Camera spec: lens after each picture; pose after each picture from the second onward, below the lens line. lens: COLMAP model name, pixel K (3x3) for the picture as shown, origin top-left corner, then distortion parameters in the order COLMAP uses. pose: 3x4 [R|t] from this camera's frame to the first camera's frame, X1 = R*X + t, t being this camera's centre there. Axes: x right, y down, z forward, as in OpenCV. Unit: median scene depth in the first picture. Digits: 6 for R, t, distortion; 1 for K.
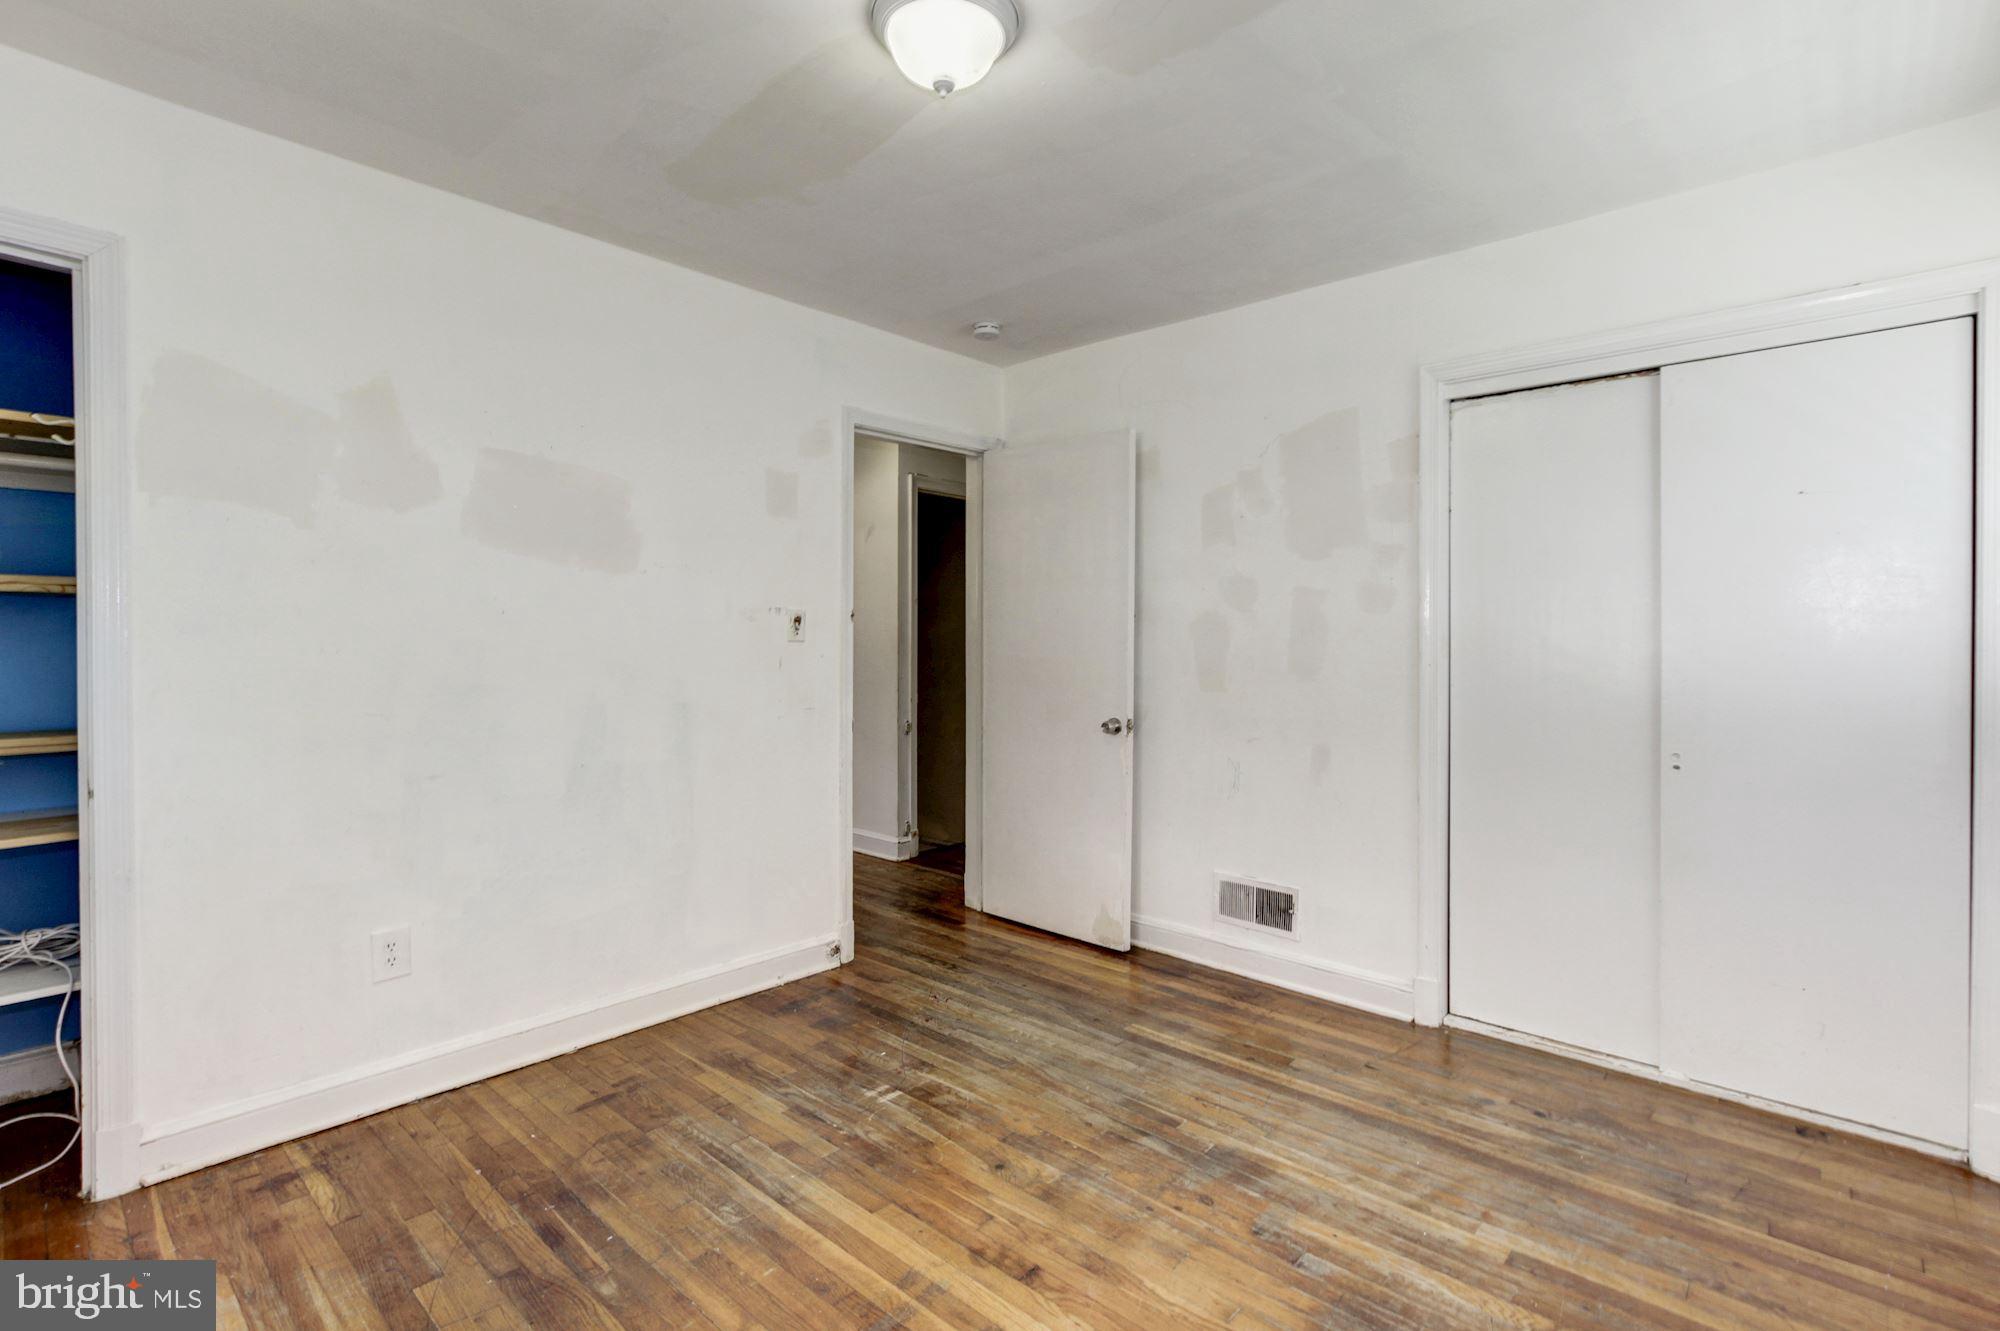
lens RADIAL K [[958.5, 0, 1010.0], [0, 958.5, 669.4], [0, 0, 1]] dist [-0.013492, 0.001939]
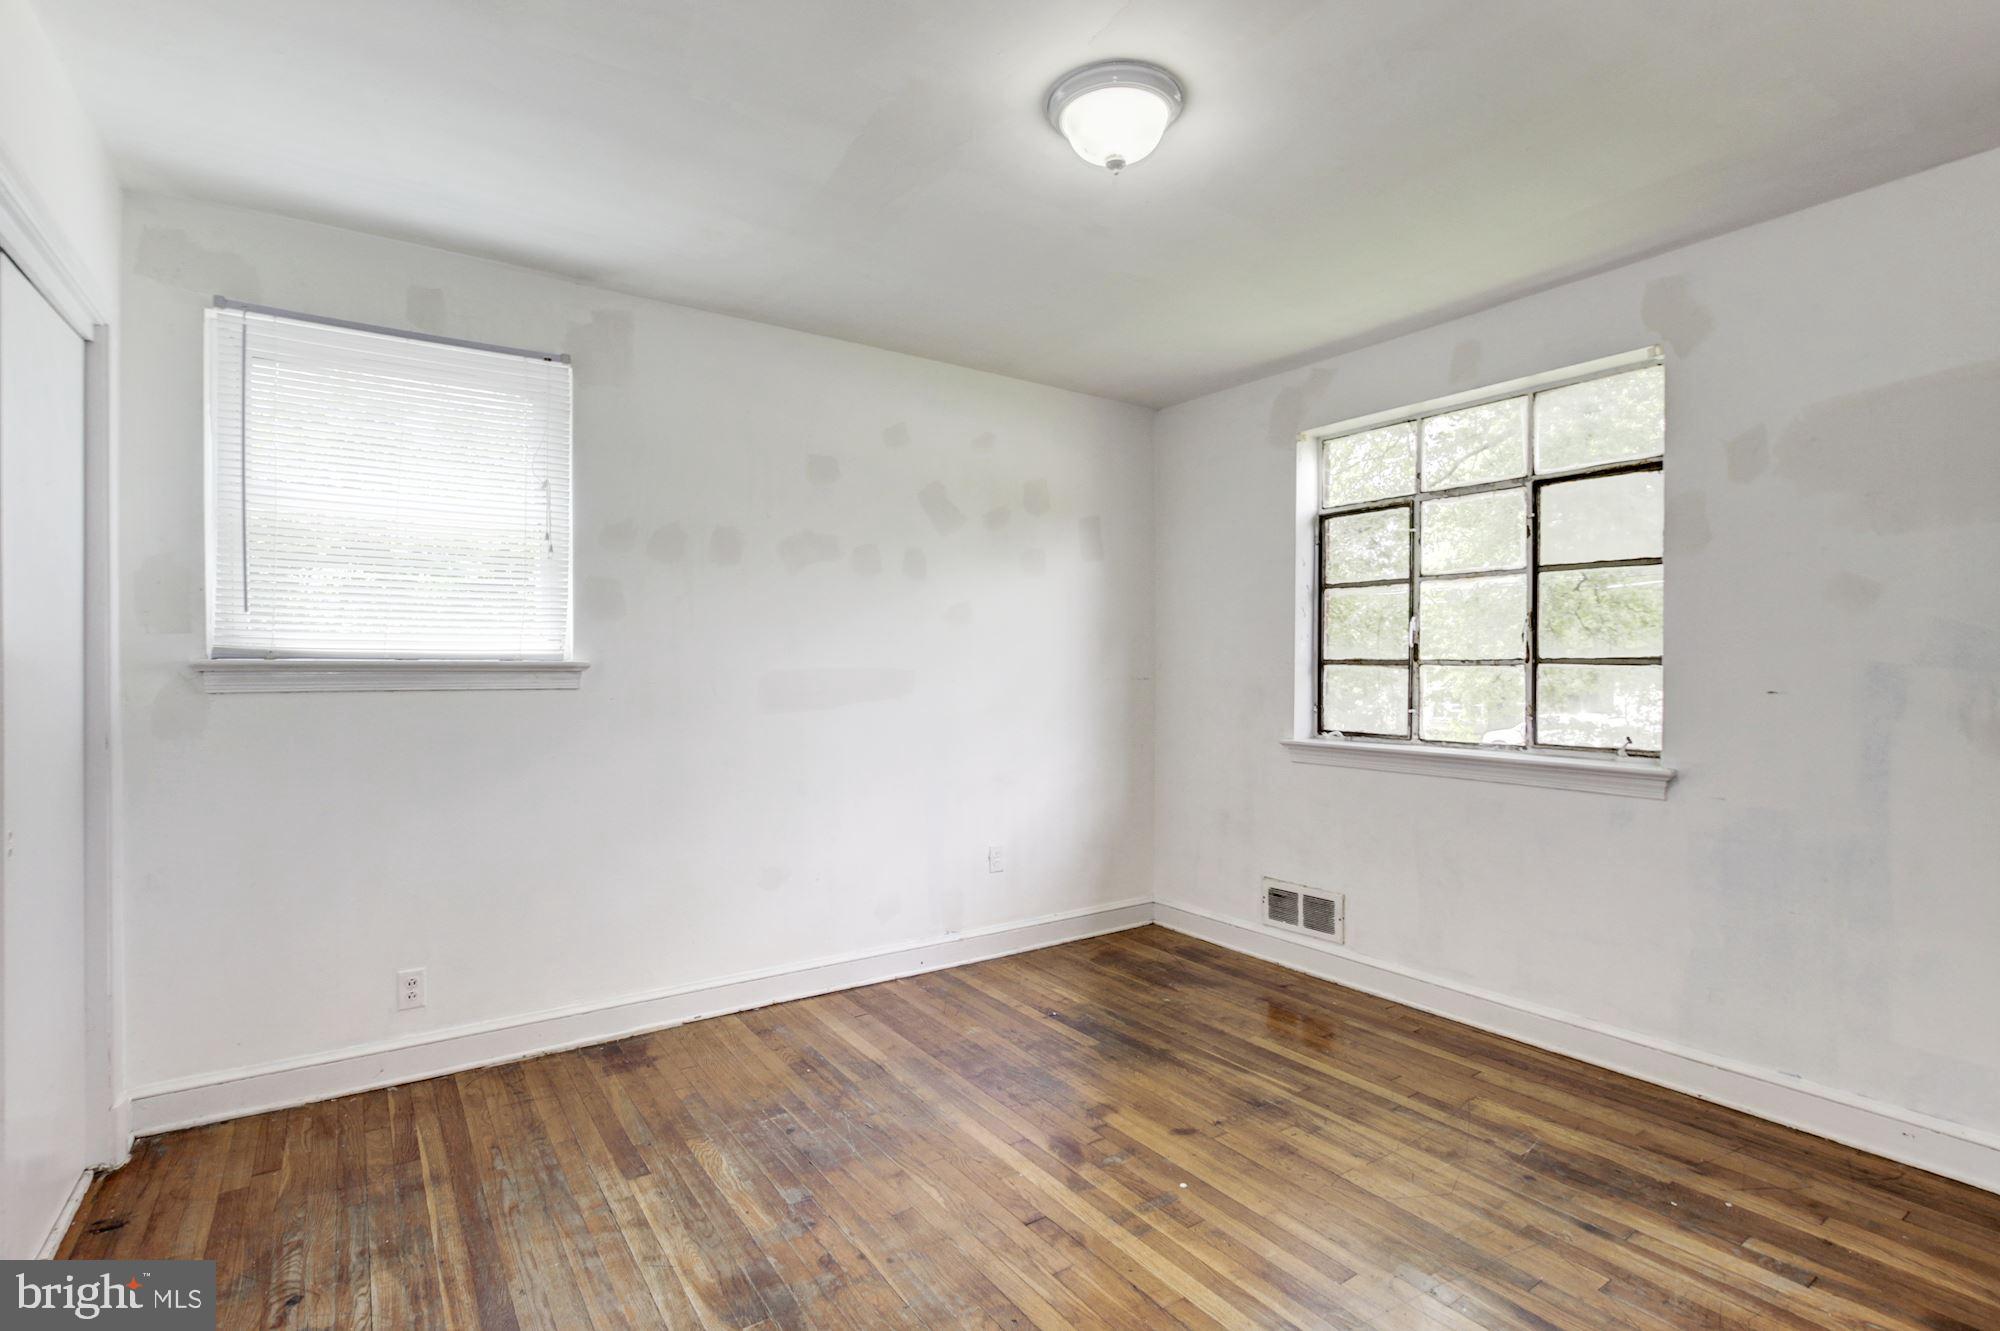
lens RADIAL K [[958.5, 0, 1010.0], [0, 958.5, 669.4], [0, 0, 1]] dist [-0.013492, 0.001939]
pose [[-0.975817, -0.008568, 0.218420, -0.180870], [-0.000772, 0.999360, 0.035757, -0.062318], [-0.218586, 0.034723, -0.975200, 1.958975]]
